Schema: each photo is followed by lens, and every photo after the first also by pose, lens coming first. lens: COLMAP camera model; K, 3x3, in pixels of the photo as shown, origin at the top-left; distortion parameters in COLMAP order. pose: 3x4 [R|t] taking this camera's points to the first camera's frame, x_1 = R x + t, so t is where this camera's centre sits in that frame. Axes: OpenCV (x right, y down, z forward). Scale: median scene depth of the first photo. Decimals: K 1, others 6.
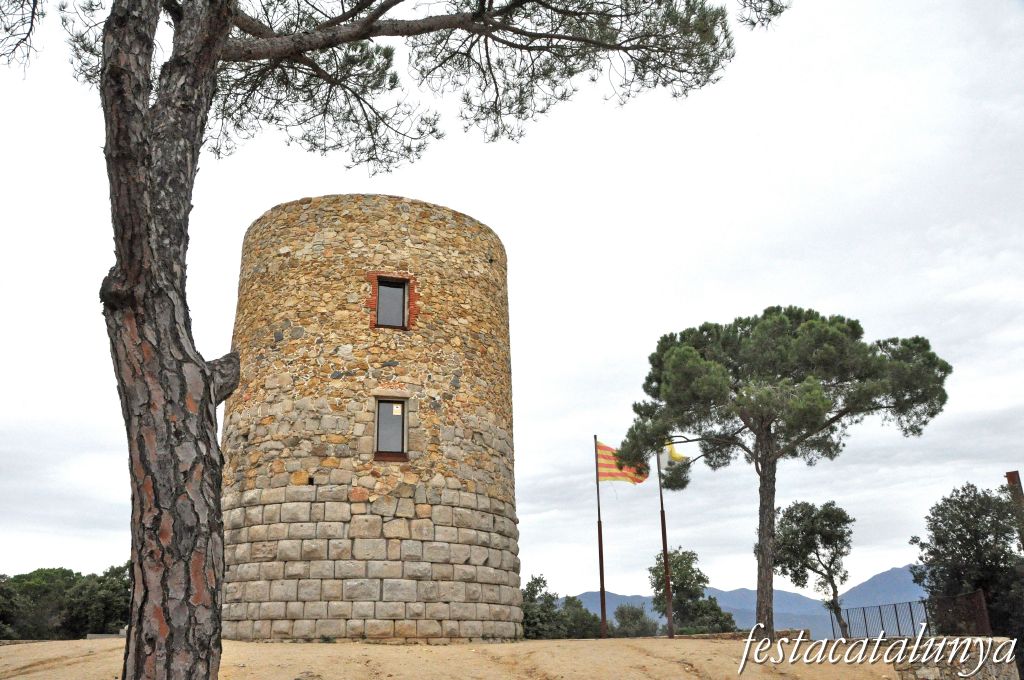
lens RADIAL K [[807.2, 0, 494.2], [0, 807.2, 373.1], [0, 0, 1]] dist [-0.161178, 0.135936]
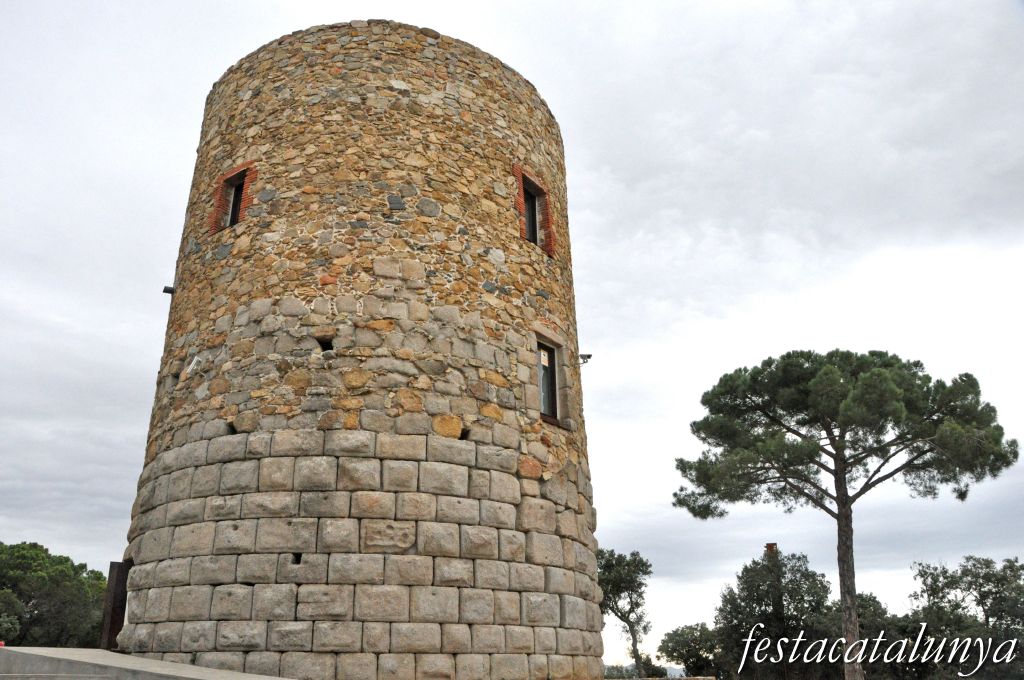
lens RADIAL K [[807.2, 0, 494.2], [0, 807.2, 373.1], [0, 0, 1]] dist [-0.161178, 0.135936]
pose [[0.786142, 0.232988, 0.572448, -0.584149], [-0.205012, 0.972086, -0.114098, 0.154584], [-0.583053, -0.027661, 0.811963, 0.459521]]
